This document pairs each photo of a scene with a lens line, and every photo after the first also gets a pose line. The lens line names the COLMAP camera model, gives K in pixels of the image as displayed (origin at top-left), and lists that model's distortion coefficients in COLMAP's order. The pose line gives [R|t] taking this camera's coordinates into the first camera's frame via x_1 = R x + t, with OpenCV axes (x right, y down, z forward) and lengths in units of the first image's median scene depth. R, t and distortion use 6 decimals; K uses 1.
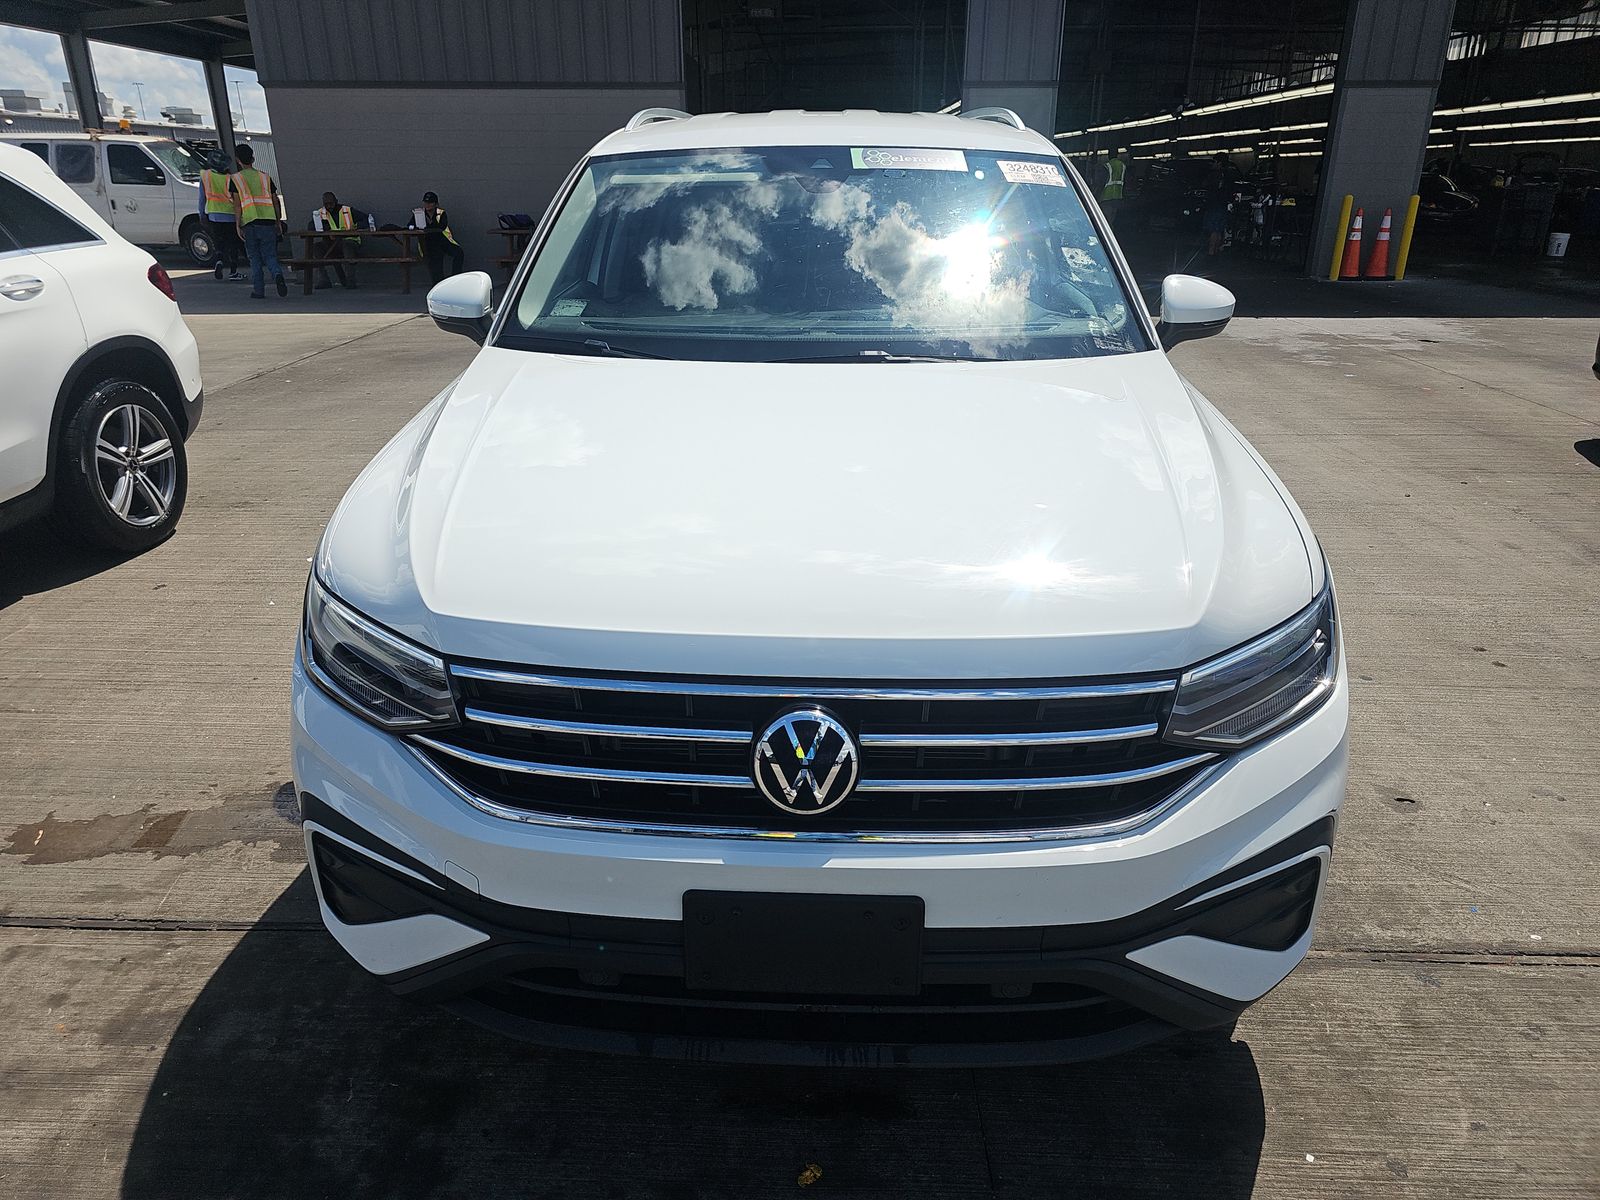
lens RADIAL K [[1073.5, 0, 800.0], [0, 1073.5, 600.0], [0, 0, 1]] dist [0.047567, -0.043071]
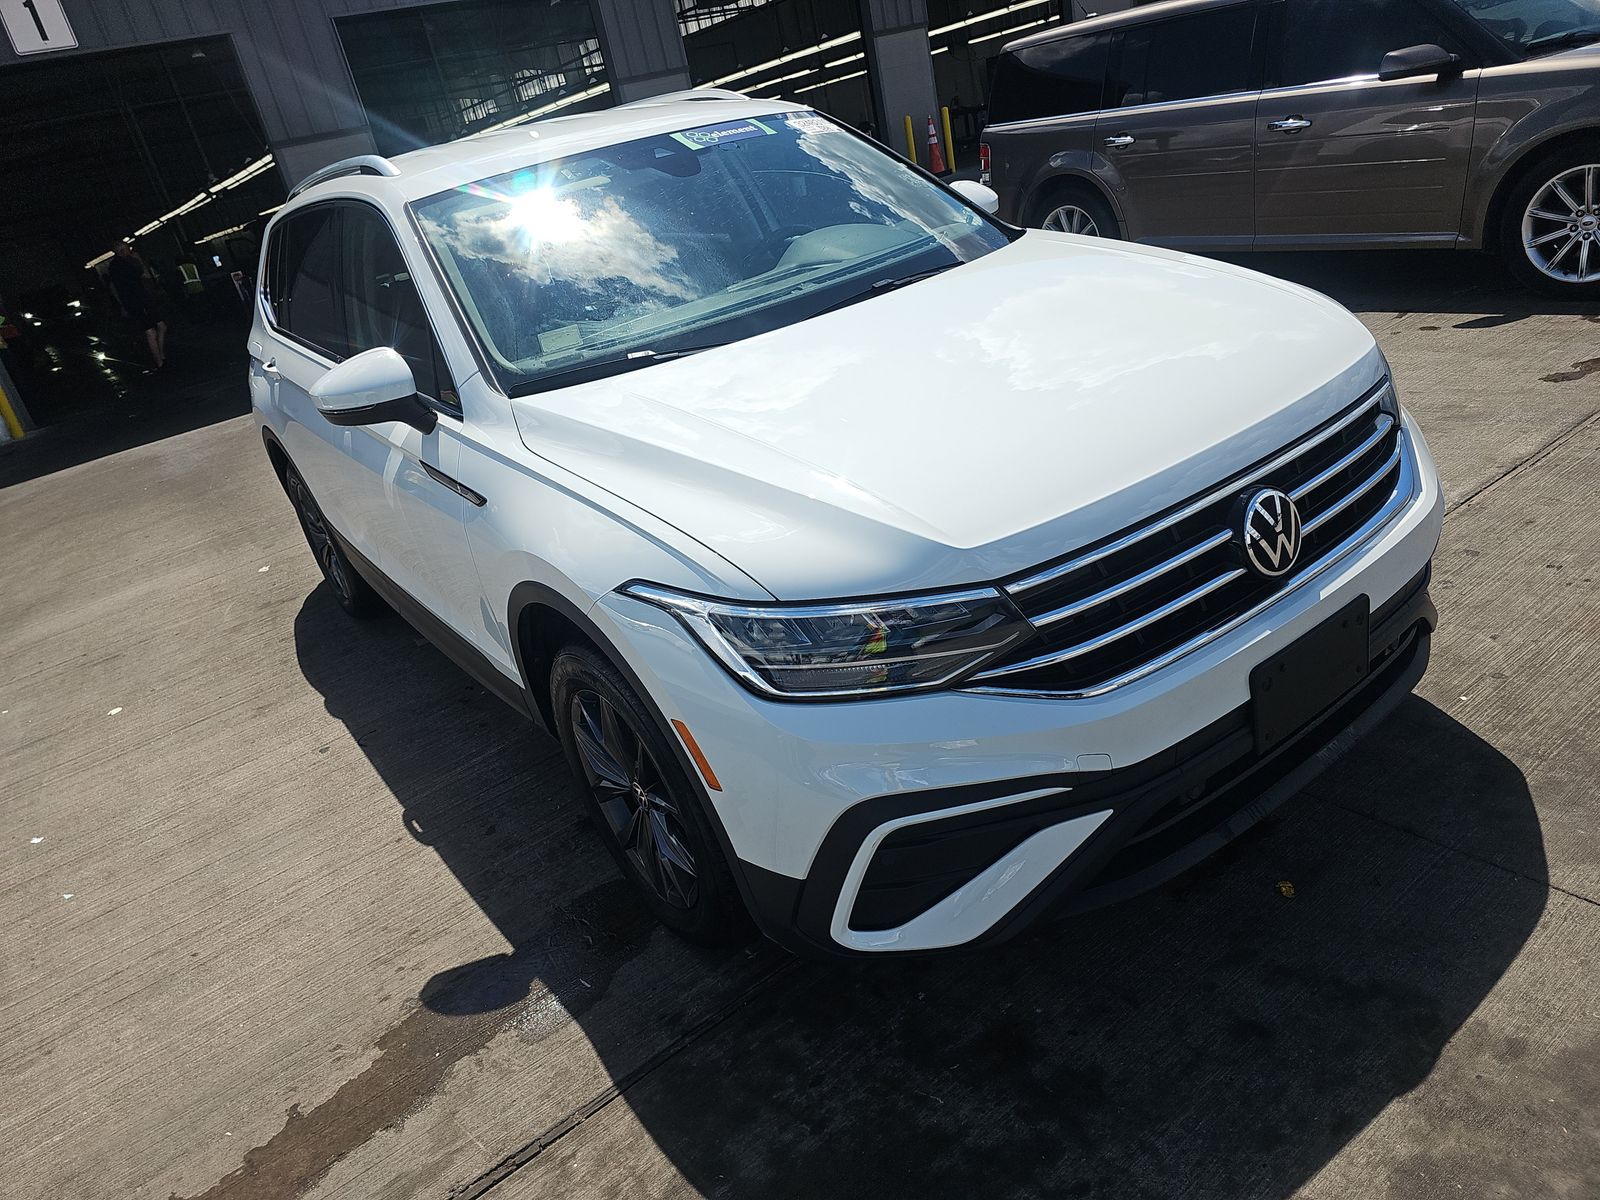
lens RADIAL K [[1073.5, 0, 800.0], [0, 1073.5, 600.0], [0, 0, 1]] dist [0.047567, -0.043071]
pose [[0.769003, -0.394424, 0.503056, -0.868981], [0.408549, 0.908505, 0.087786, -0.087136], [-0.491654, 0.138015, 0.859784, 0.179745]]
